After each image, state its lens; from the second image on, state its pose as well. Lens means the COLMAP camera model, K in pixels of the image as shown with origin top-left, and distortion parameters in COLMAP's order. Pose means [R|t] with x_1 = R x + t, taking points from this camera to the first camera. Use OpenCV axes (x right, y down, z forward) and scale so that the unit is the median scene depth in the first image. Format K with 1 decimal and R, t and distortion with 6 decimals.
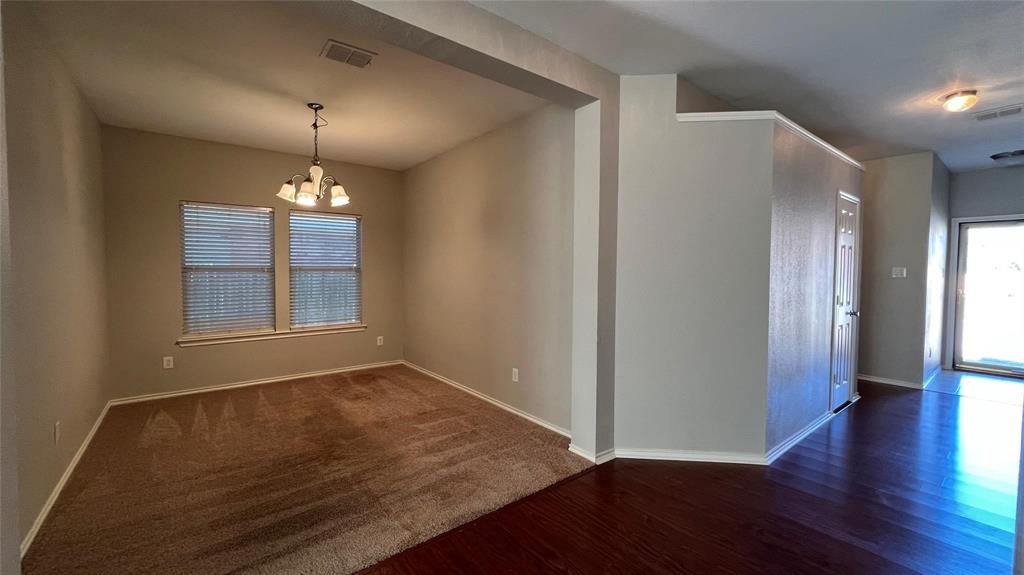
lens RADIAL K [[407.9, 0, 512.3], [0, 407.9, 286.8], [0, 0, 1]] dist [-0.002568, 0.000835]
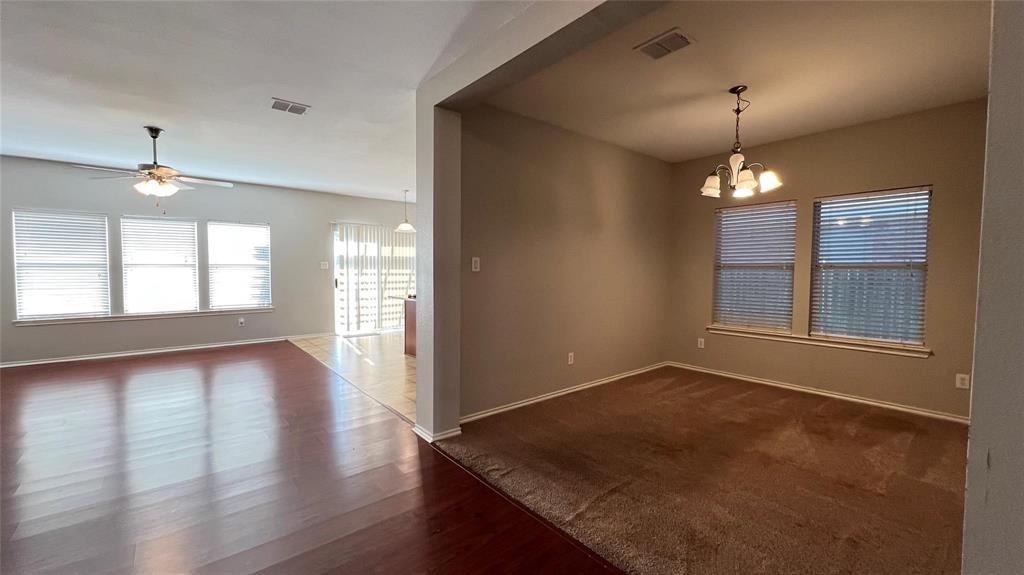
lens RADIAL K [[407.9, 0, 508.7], [0, 407.9, 285.9], [0, 0, 1]] dist [-0.002568, 0.000835]
pose [[0.019256, 0.038937, -0.999056, 0.396168], [-0.042798, 0.998358, 0.038085, -0.009248], [0.998898, 0.042024, 0.020890, 0.418898]]
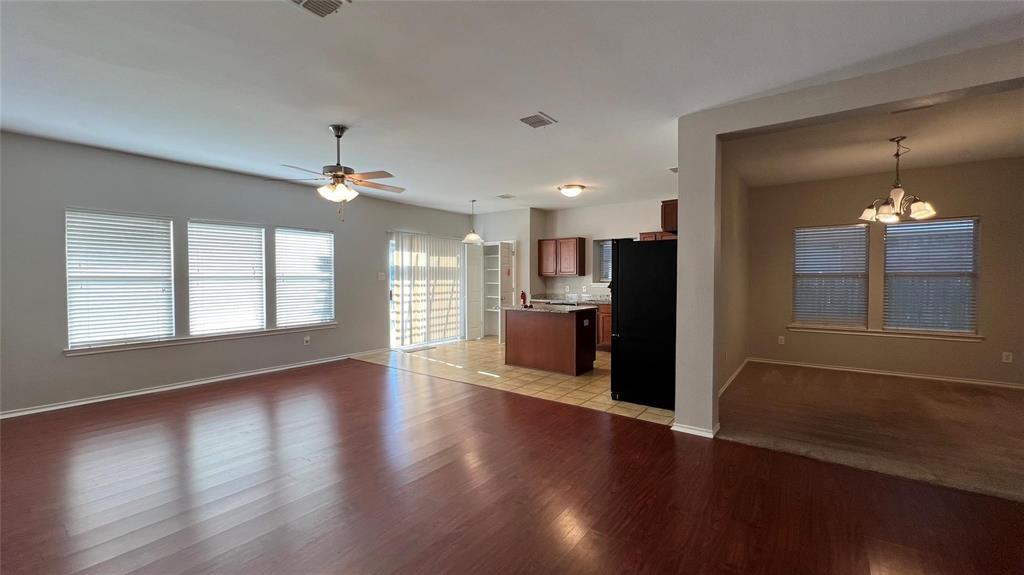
lens RADIAL K [[407.9, 0, 508.1], [0, 407.9, 284.9], [0, 0, 1]] dist [-0.002568, 0.000835]
pose [[0.253629, 0.011851, -0.967229, 0.341101], [-0.033663, 0.999427, 0.003418, 0.017386], [0.966716, 0.031693, 0.253883, -0.348118]]
